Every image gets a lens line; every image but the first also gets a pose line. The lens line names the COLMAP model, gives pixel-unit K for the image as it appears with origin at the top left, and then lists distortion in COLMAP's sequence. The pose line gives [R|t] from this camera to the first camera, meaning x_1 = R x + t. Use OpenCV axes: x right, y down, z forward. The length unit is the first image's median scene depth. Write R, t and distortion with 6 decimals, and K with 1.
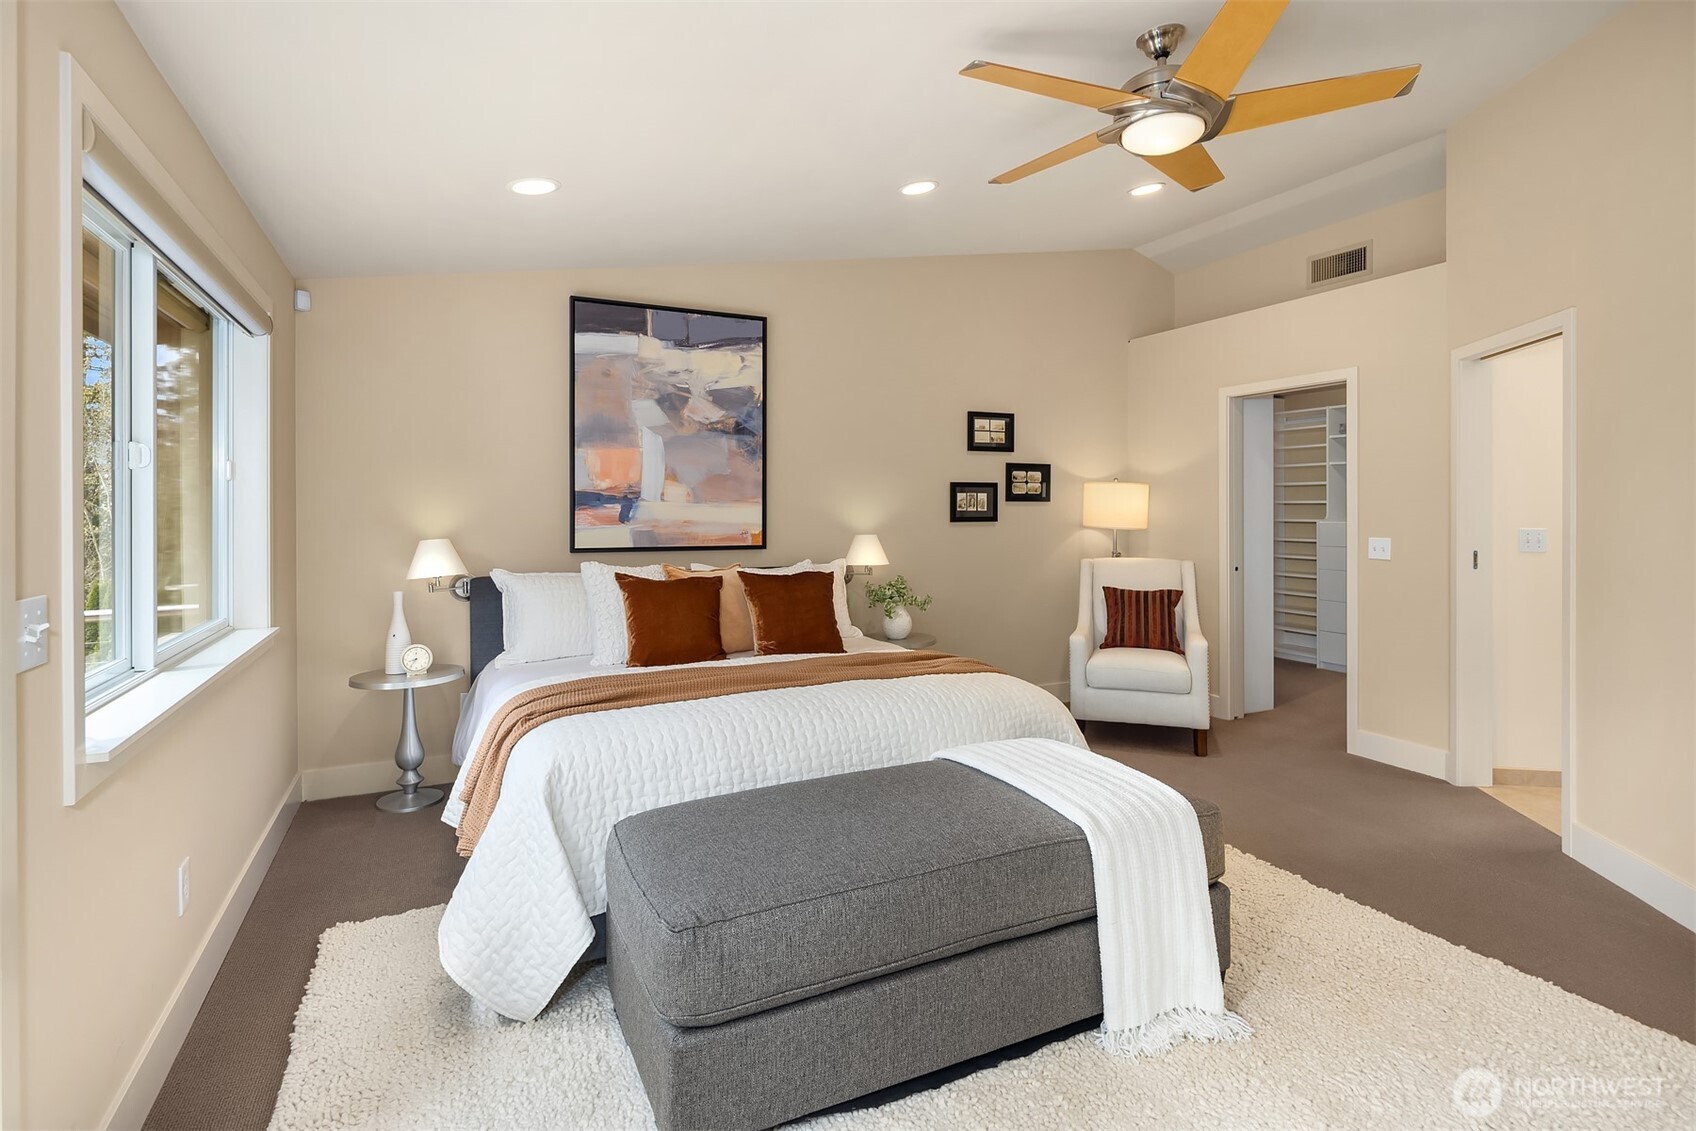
lens RADIAL K [[826.8, 0, 844.4], [0, 826.8, 516.5], [0, 0, 1]] dist [-0.016491, -0.000488]
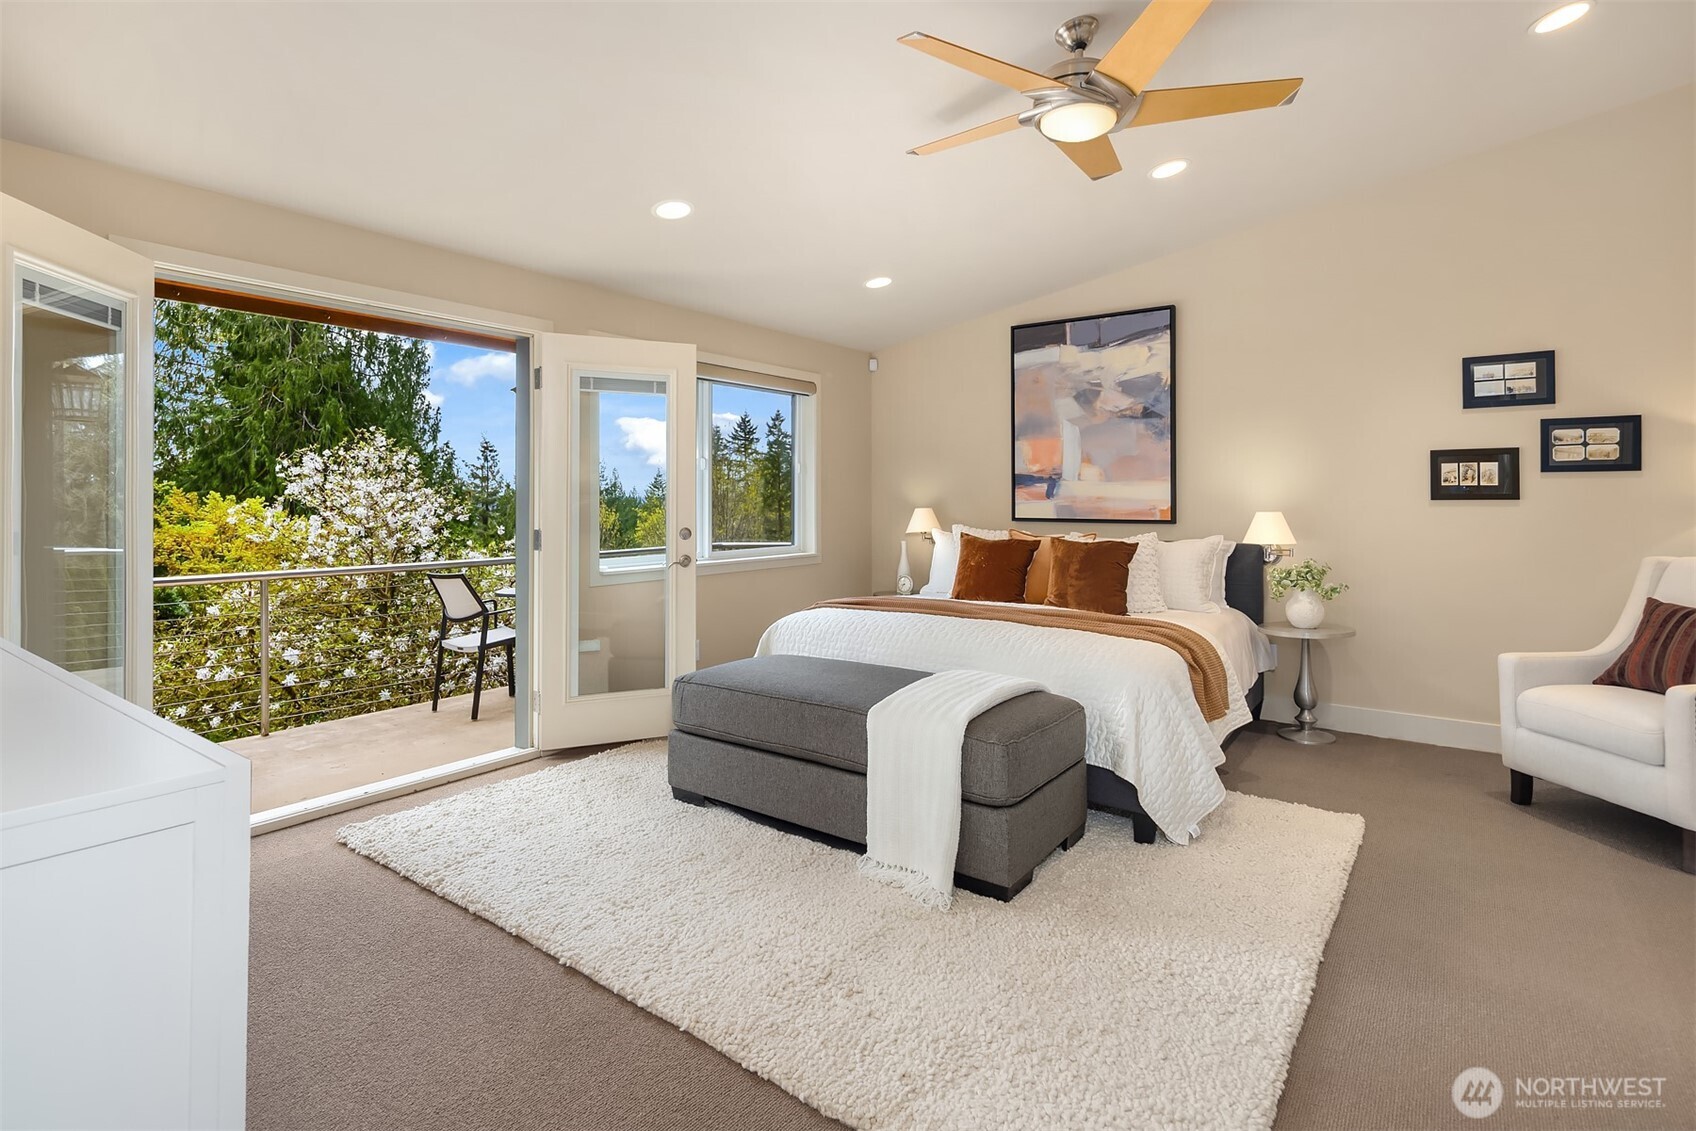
lens RADIAL K [[826.8, 0, 831.9], [0, 826.8, 494.8], [0, 0, 1]] dist [-0.016491, -0.000488]
pose [[0.447643, -0.004952, -0.894199, 0.675050], [-0.007174, 0.999933, -0.009129, 0.015198], [0.894183, 0.010502, 0.447577, 0.144174]]
